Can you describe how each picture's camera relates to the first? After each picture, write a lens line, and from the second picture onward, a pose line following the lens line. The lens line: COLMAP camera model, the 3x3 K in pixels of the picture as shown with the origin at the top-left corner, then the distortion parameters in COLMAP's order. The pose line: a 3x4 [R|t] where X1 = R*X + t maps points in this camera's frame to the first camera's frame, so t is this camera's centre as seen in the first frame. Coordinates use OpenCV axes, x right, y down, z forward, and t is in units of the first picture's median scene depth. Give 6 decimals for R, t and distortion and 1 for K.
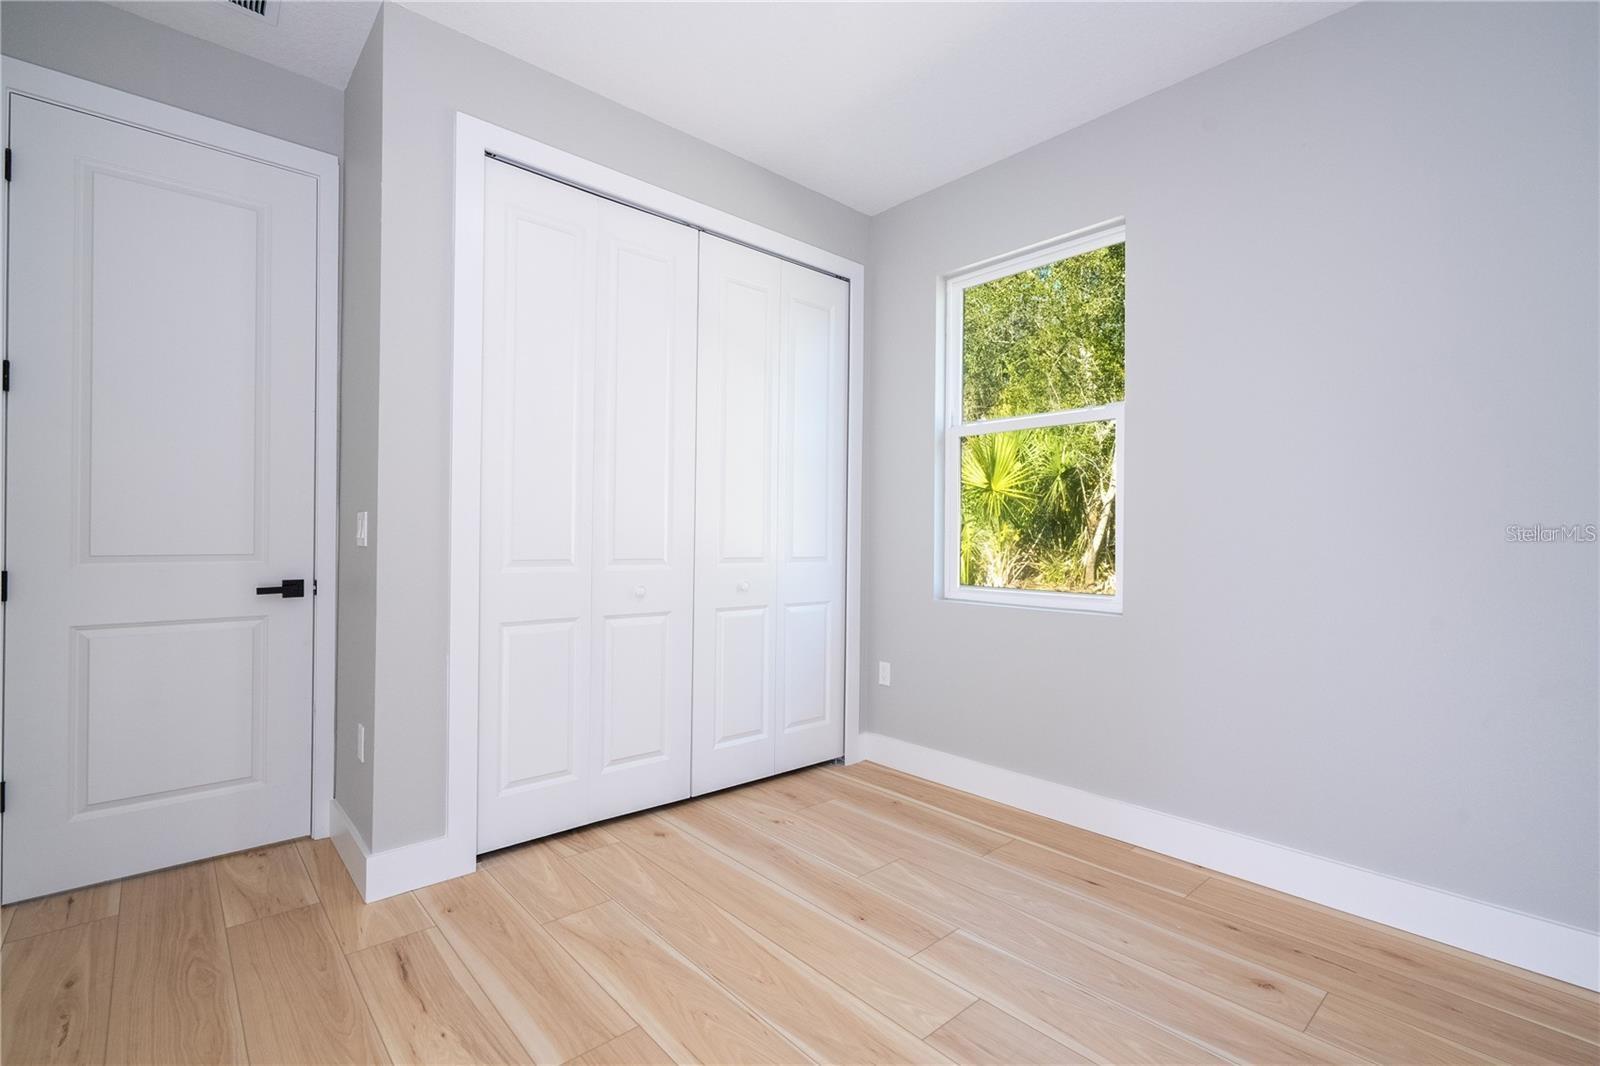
lens RADIAL K [[719.0, 0, 807.4], [0, 719.0, 531.7], [0, 0, 1]] dist [0.000511, 0.000970]
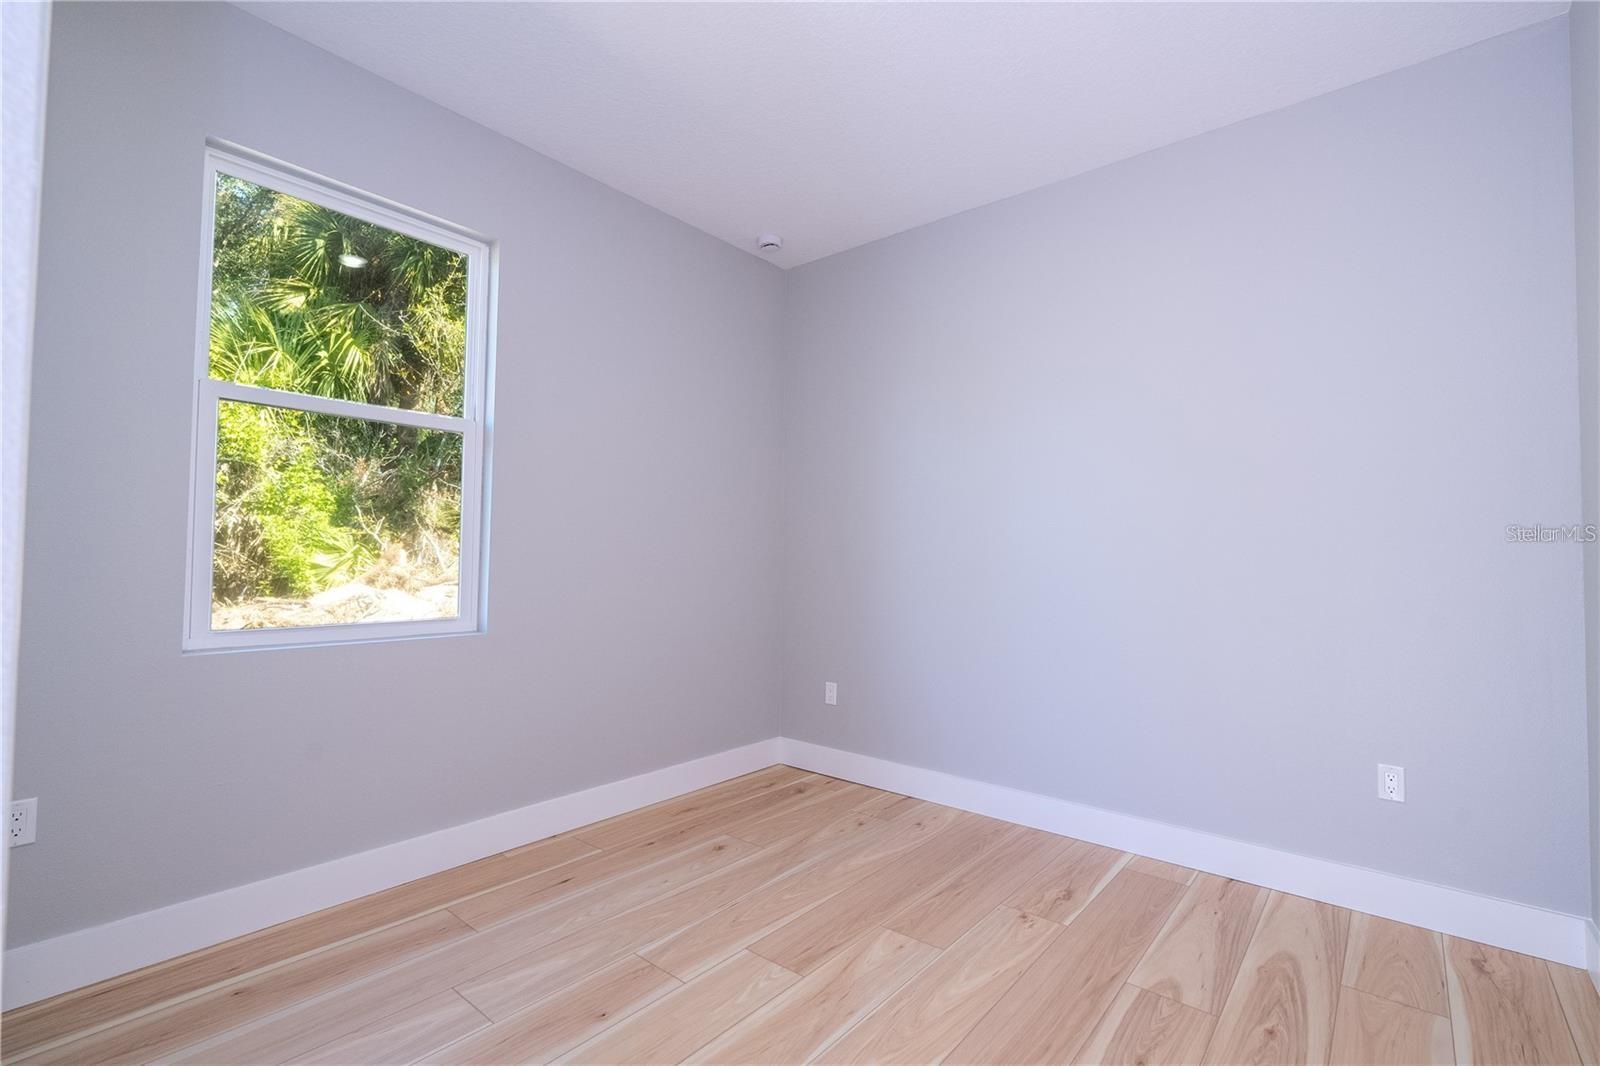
lens RADIAL K [[719.0, 0, 807.4], [0, 719.0, 531.7], [0, 0, 1]] dist [0.000511, 0.000970]
pose [[-0.139849, 0.033122, 0.989619, -0.764461], [-0.016650, 0.999220, -0.035796, 0.008310], [-0.990033, -0.021483, -0.139189, 0.861793]]
